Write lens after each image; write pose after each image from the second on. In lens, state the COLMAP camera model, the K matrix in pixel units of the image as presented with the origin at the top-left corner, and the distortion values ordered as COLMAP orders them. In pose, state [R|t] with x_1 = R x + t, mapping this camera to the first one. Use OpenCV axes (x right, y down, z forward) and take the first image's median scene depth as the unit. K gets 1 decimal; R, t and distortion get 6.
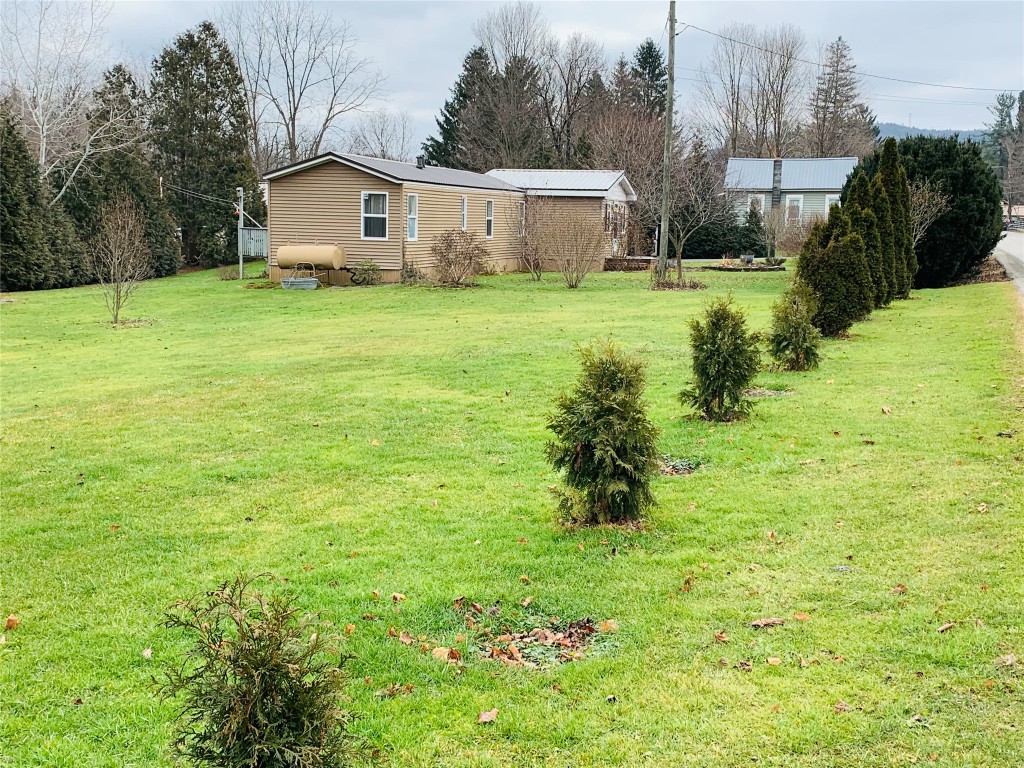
lens RADIAL K [[1230.3, 0, 510.8], [0, 1230.3, 383.2], [0, 0, 1]] dist [0.023738, 0.000000]
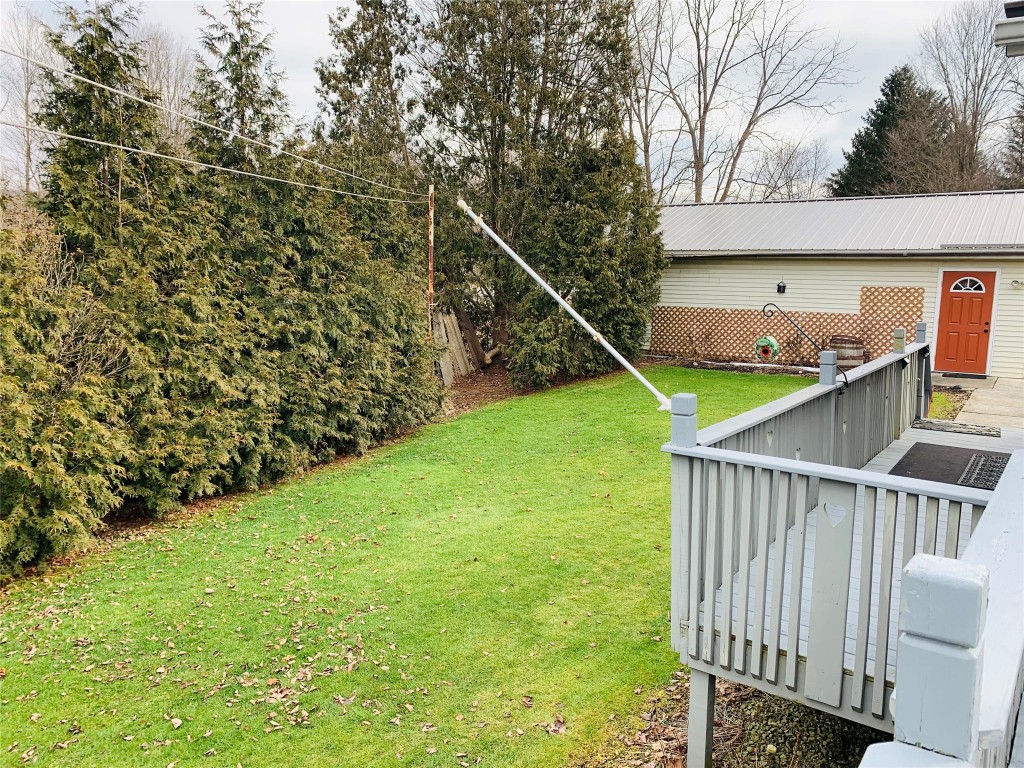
lens RADIAL K [[771.6, 0, 513.6], [0, 771.6, 380.5], [0, 0, 1]] dist [0.025749, -0.034670]
pose [[0.932605, 0.044692, -0.358120, -0.111833], [-0.036835, 0.998908, 0.028734, -0.077405], [0.359013, -0.013606, 0.933233, 0.549274]]
